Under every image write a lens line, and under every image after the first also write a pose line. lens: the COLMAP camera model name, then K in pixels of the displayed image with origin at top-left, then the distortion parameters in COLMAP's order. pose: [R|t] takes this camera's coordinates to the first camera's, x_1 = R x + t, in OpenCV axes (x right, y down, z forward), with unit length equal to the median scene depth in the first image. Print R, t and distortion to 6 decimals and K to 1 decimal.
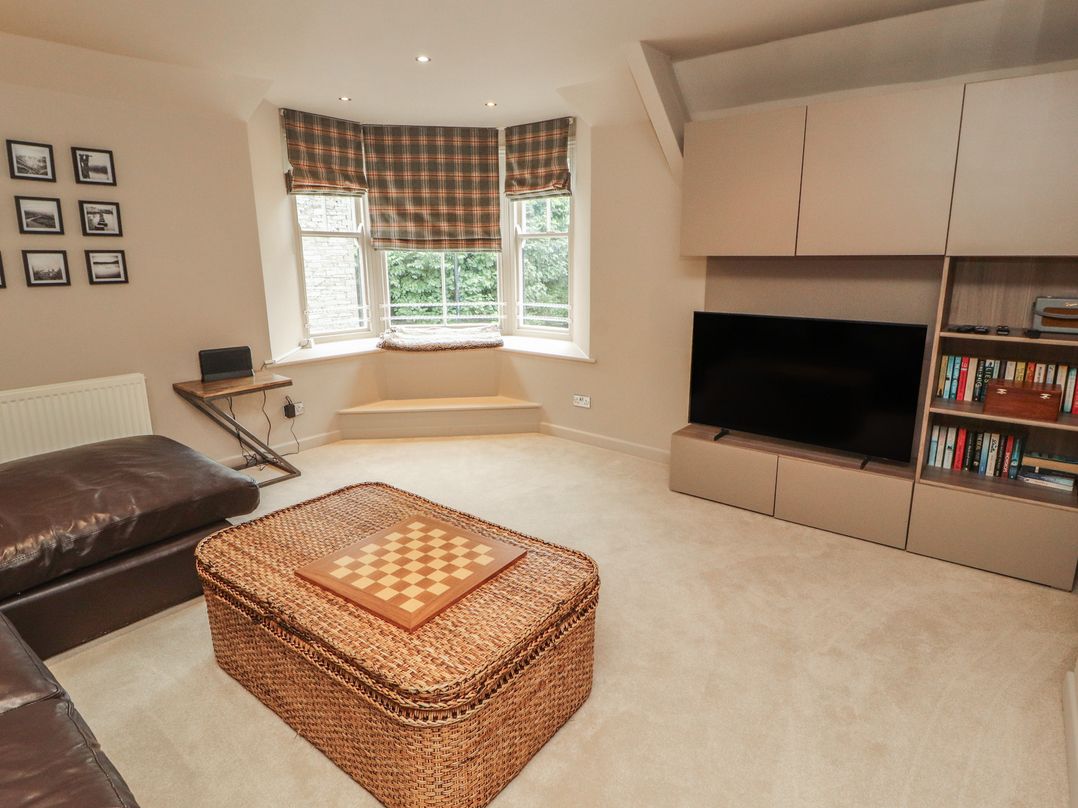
lens RADIAL K [[593.8, 0, 547.2], [0, 593.8, 394.0], [0, 0, 1]] dist [0.004415, -0.015887]
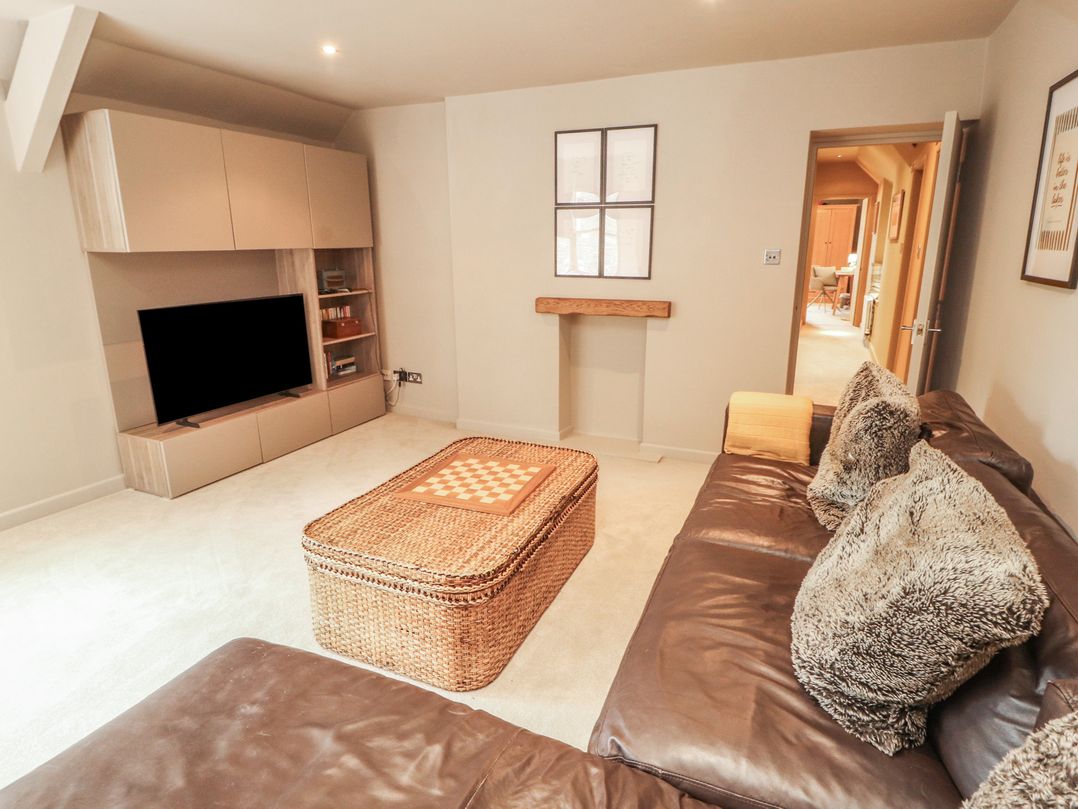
lens RADIAL K [[593.8, 0, 547.2], [0, 593.8, 394.5], [0, 0, 1]] dist [0.004415, -0.015887]
pose [[-0.236884, -0.239409, 0.941578, -0.900268], [0.221736, 0.930260, 0.292316, -0.156790], [-0.945896, 0.278027, -0.167278, 0.622823]]
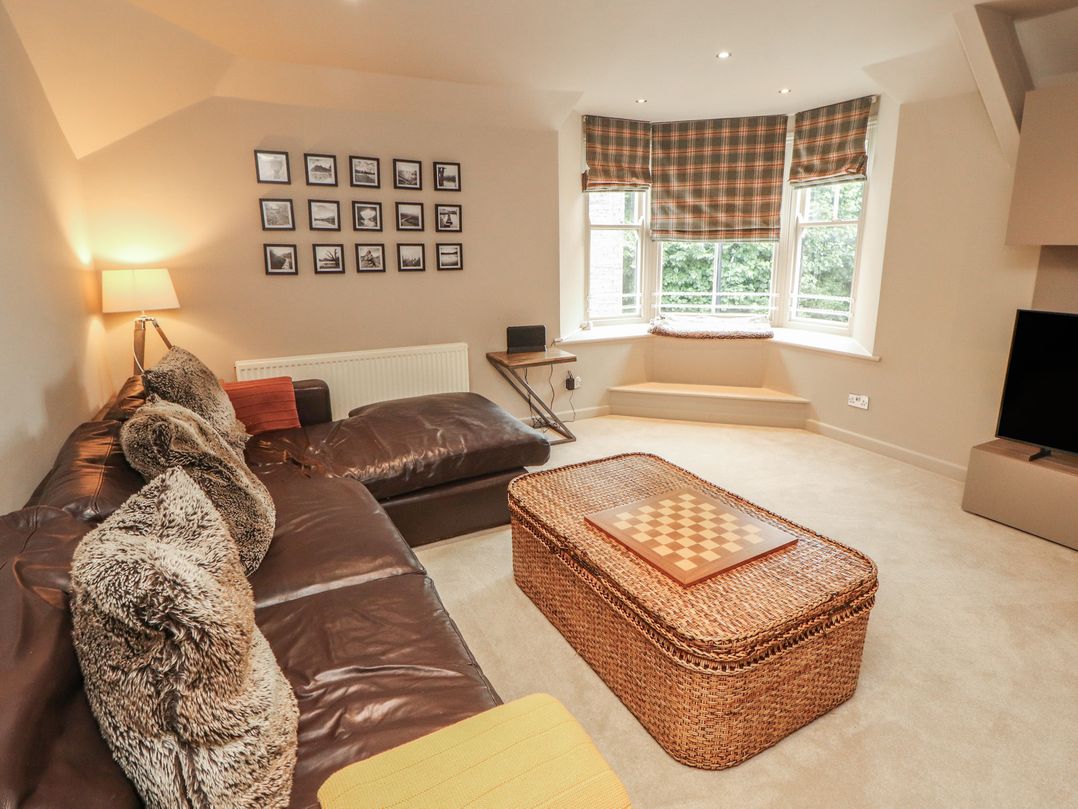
lens RADIAL K [[579.9, 0, 551.5], [0, 579.9, 390.7], [0, 0, 1]] dist [0.003117, -0.017247]
pose [[0.912102, 0.091792, -0.399554, -0.028858], [-0.085725, 0.995770, 0.033073, 0.010586], [0.400900, 0.004086, 0.916113, -0.045232]]
